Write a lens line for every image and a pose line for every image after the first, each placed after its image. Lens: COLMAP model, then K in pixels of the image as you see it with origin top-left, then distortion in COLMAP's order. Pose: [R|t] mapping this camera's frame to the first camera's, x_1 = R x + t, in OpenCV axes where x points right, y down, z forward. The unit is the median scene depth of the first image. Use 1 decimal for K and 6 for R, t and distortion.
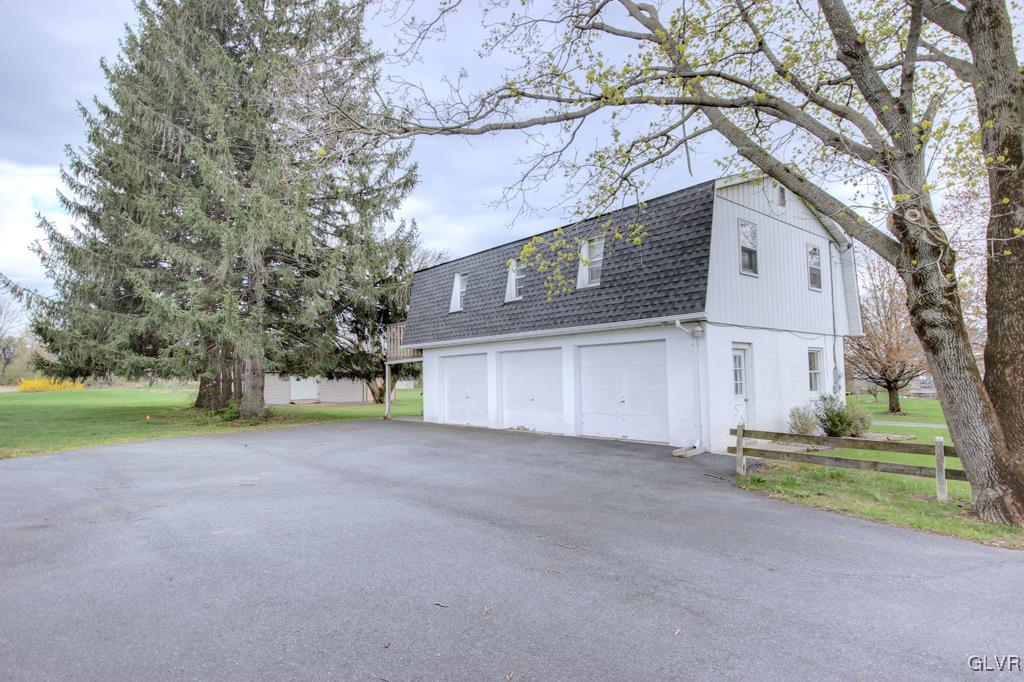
lens RADIAL K [[519.8, 0, 512.0], [0, 519.8, 341.0], [0, 0, 1]] dist [0.000144, -0.000001]
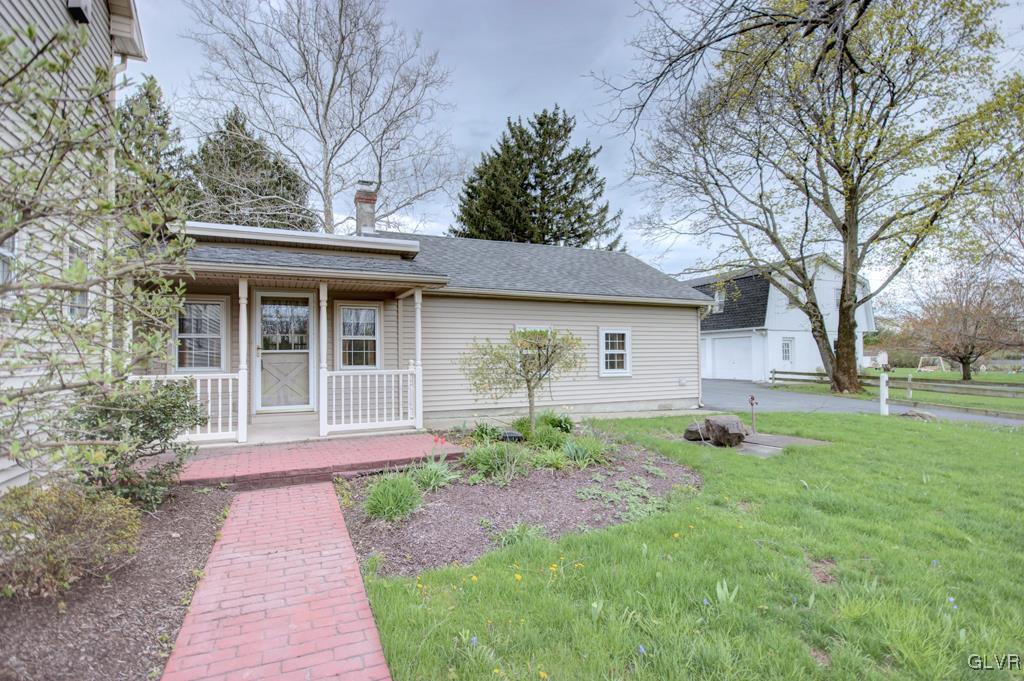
lens RADIAL K [[498.0, 0, 512.0], [0, 498.0, 340.5], [0, 0, 1]] dist [-0.000580, -0.000060]
pose [[0.957620, -0.010560, -0.287842, -0.102358], [0.019201, 0.999445, 0.027213, -0.072275], [0.287395, -0.031586, 0.957291, -1.563073]]
